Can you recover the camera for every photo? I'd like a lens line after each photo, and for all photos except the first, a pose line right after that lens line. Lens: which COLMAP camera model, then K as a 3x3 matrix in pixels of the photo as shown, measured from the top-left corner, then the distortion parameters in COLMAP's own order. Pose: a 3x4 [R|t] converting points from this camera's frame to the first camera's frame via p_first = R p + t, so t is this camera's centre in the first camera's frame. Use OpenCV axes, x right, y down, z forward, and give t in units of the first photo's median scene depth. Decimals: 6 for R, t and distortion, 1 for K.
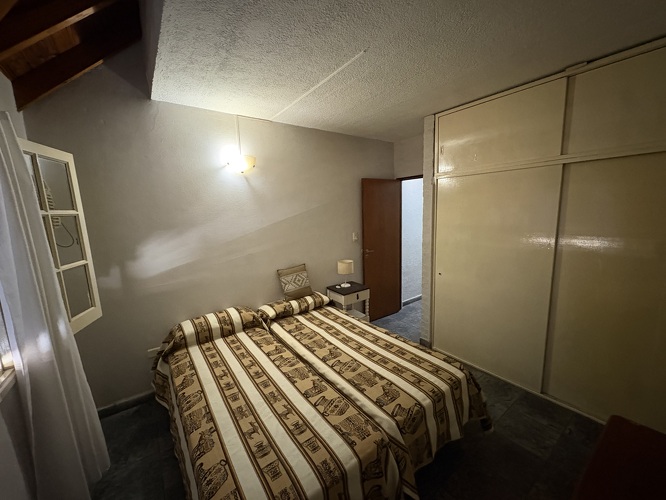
lens RADIAL K [[265.3, 0, 333.0], [0, 265.3, 250.0], [0, 0, 1]] dist [0.000808, 0.000116]
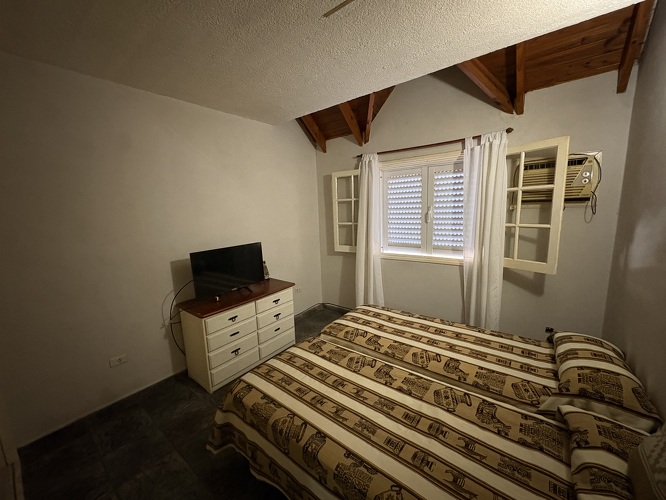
lens RADIAL K [[265.3, 0, 333.0], [0, 265.3, 250.0], [0, 0, 1]] dist [0.000808, 0.000116]
pose [[-0.959925, 0.115880, -0.255178, 0.356773], [0.029454, 0.947186, 0.319329, -0.262987], [0.278704, 0.299016, -0.912641, 1.788753]]
